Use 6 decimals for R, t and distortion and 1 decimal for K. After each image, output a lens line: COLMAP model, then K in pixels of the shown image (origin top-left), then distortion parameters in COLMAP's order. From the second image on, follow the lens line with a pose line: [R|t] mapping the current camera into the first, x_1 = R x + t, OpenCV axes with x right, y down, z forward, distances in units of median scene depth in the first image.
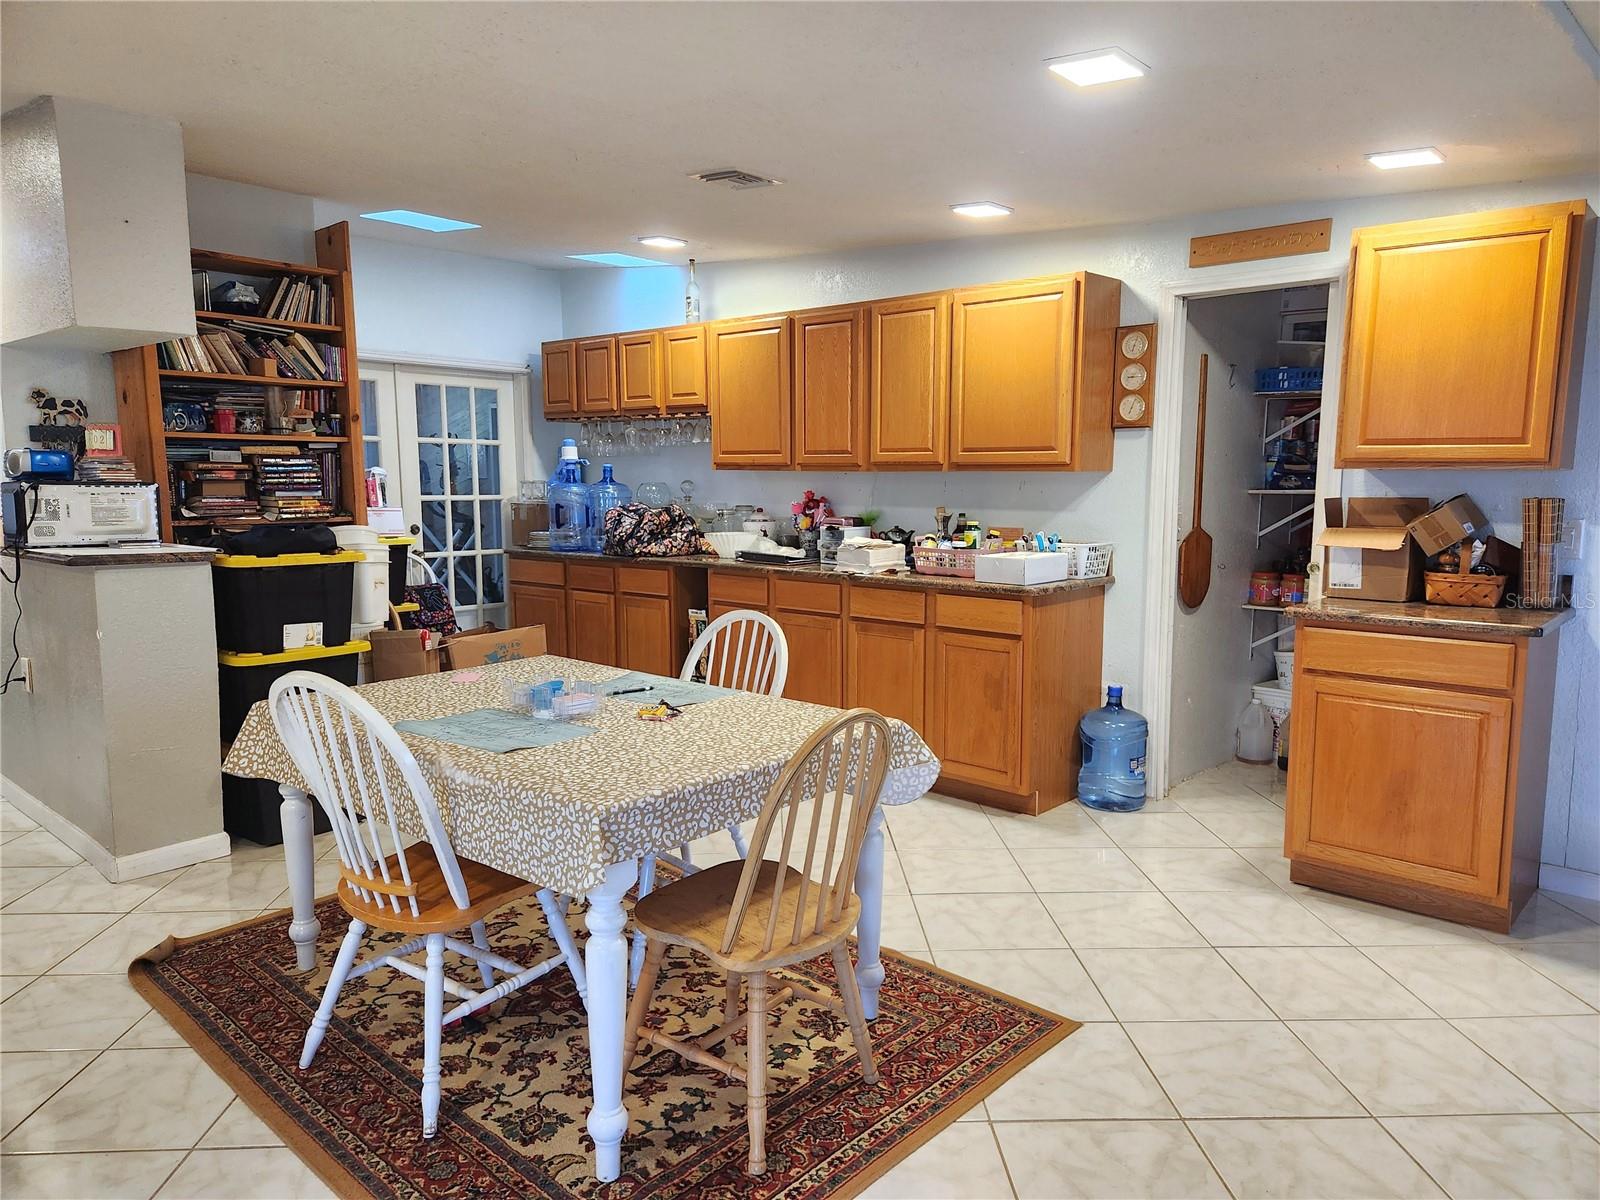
lens RADIAL K [[1091.2, 0, 800.0], [0, 1091.2, 600.0], [0, 0, 1]] dist [0.043039, -0.000116]
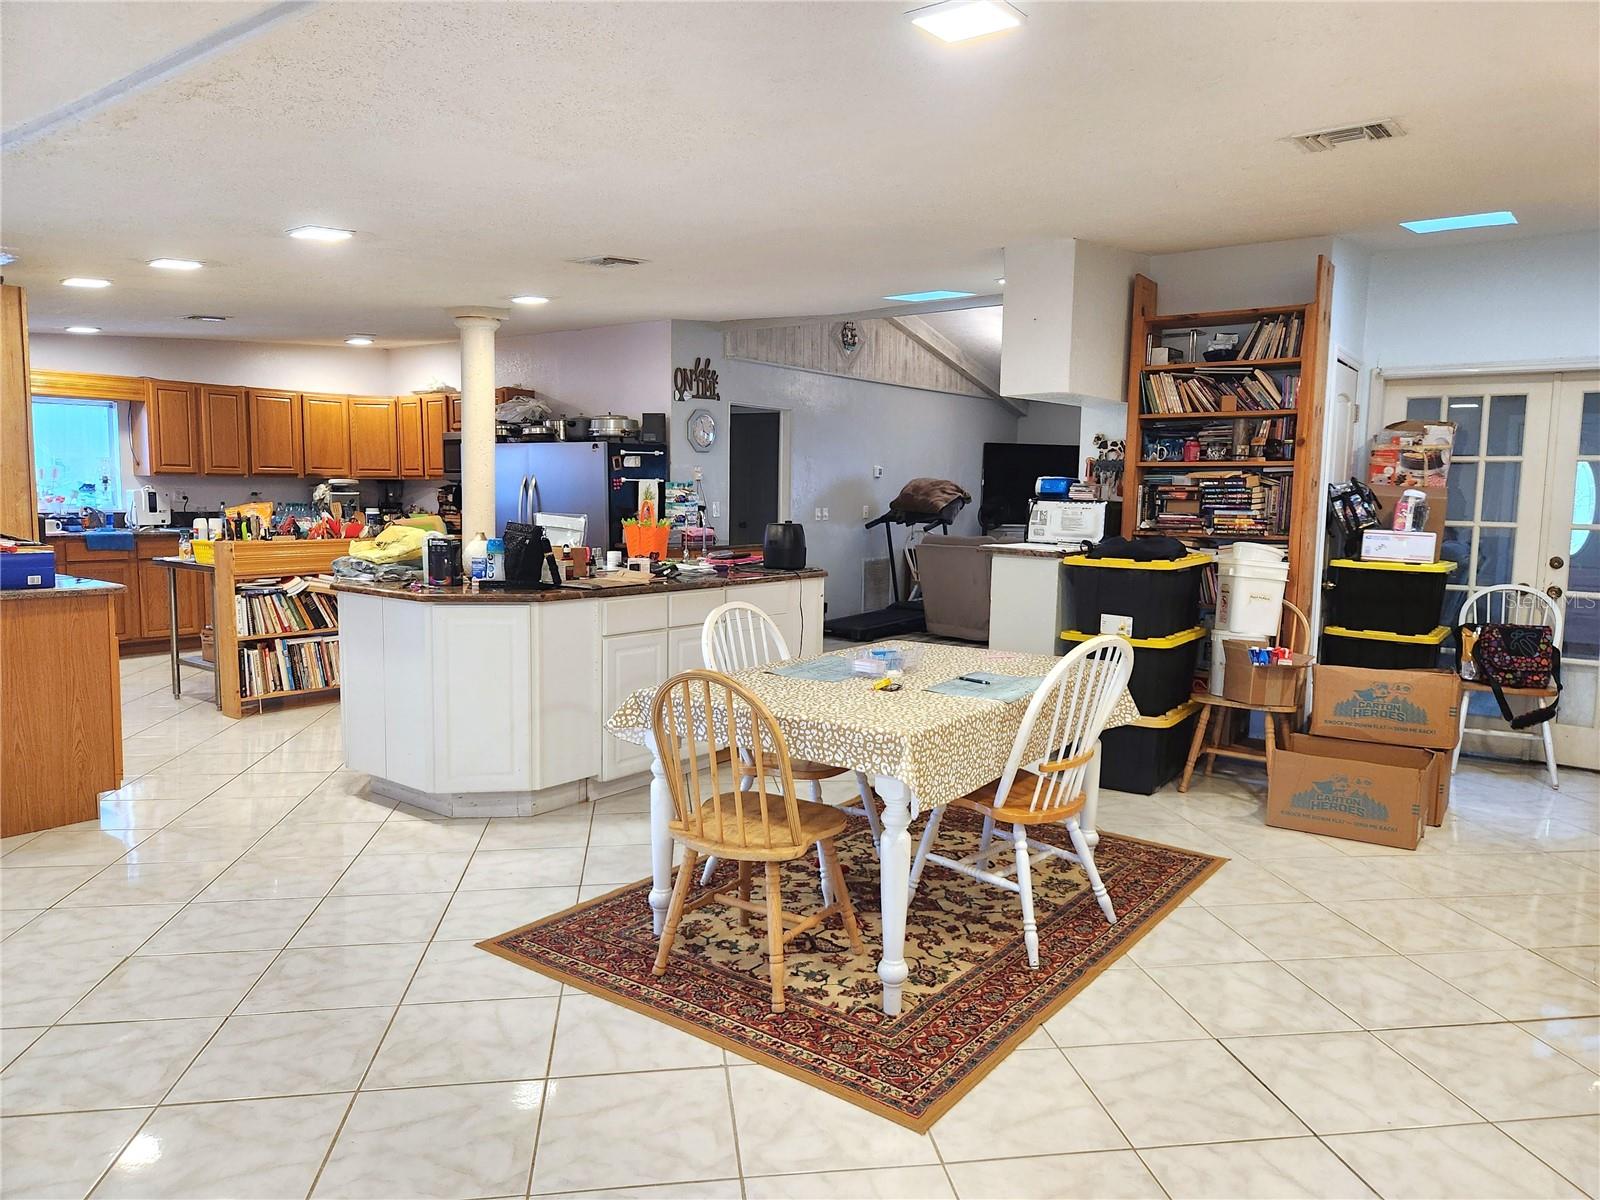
lens RADIAL K [[1091.2, 0, 800.0], [0, 1091.2, 600.0], [0, 0, 1]] dist [0.043039, -0.000116]
pose [[0.089999, 0.105813, -0.990305, 0.673977], [-0.123721, 0.987826, 0.094304, -0.063187], [0.988227, 0.114034, 0.101995, 0.486091]]
